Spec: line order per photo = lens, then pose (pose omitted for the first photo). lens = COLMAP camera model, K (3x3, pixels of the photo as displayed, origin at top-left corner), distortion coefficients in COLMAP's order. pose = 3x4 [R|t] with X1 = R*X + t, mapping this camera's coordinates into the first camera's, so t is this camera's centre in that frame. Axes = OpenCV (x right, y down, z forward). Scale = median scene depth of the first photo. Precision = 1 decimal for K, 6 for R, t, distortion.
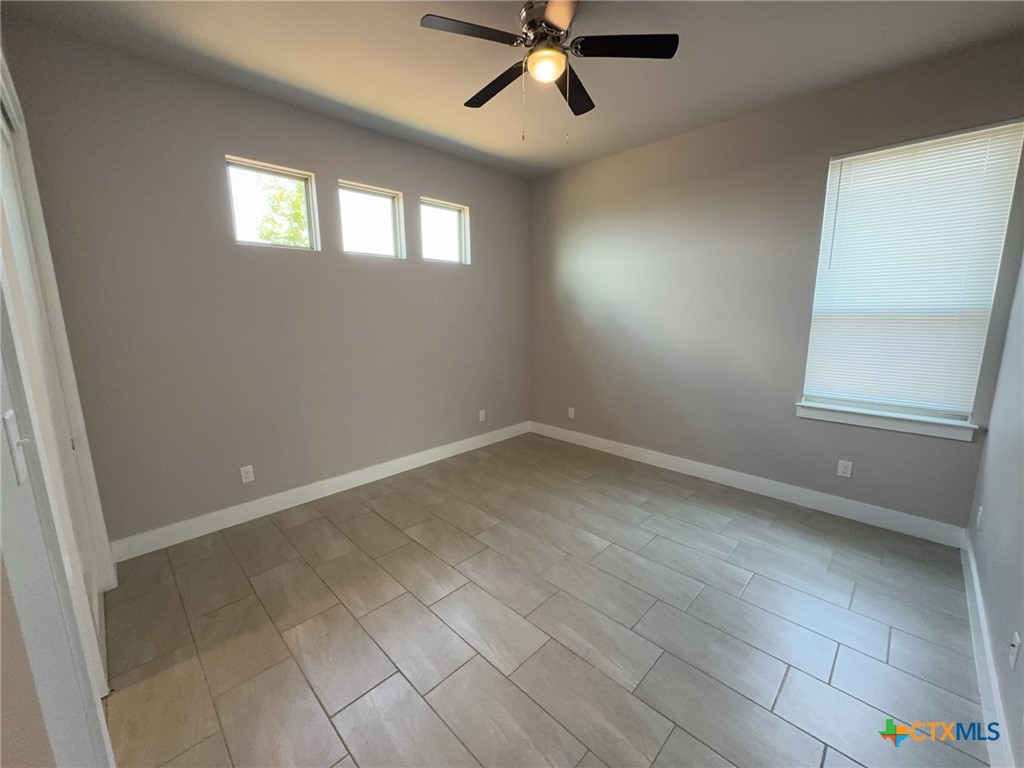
lens RADIAL K [[409.0, 0, 512.0], [0, 409.0, 384.0], [0, 0, 1]] dist [-0.003932, -0.000130]
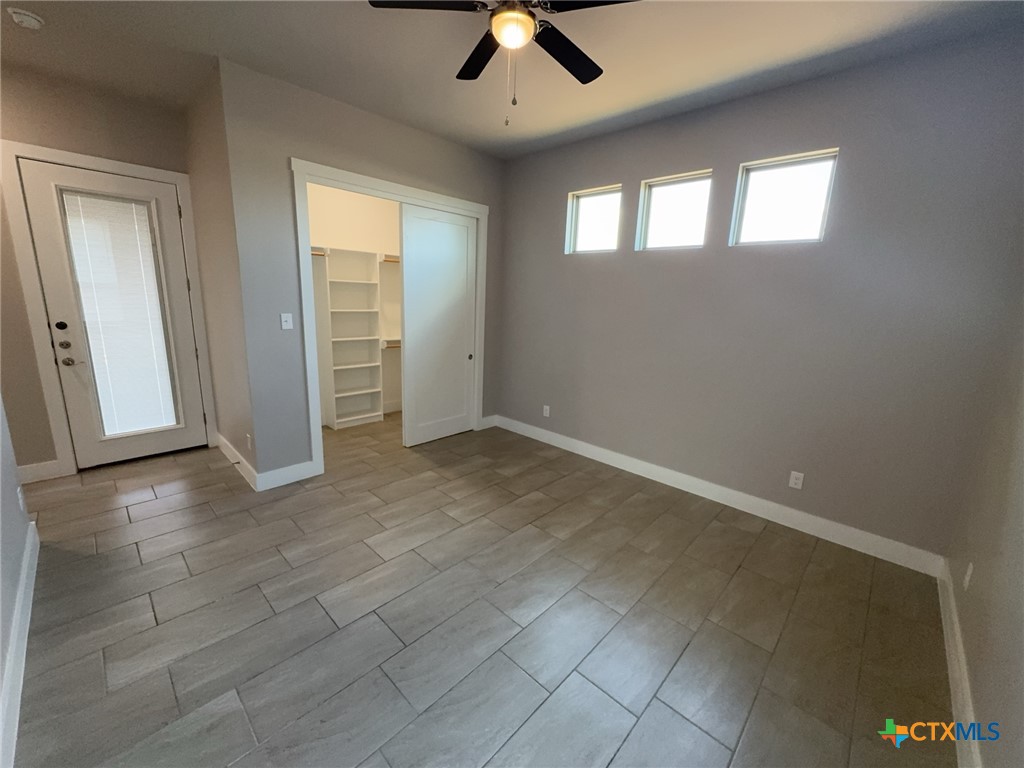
lens RADIAL K [[409.0, 0, 512.0], [0, 409.0, 384.0], [0, 0, 1]] dist [-0.003932, -0.000130]
pose [[0.021345, 0.221017, -0.975036, 0.715822], [-0.218761, 0.952658, 0.211156, -0.146886], [0.975545, 0.208792, 0.068684, 0.697862]]
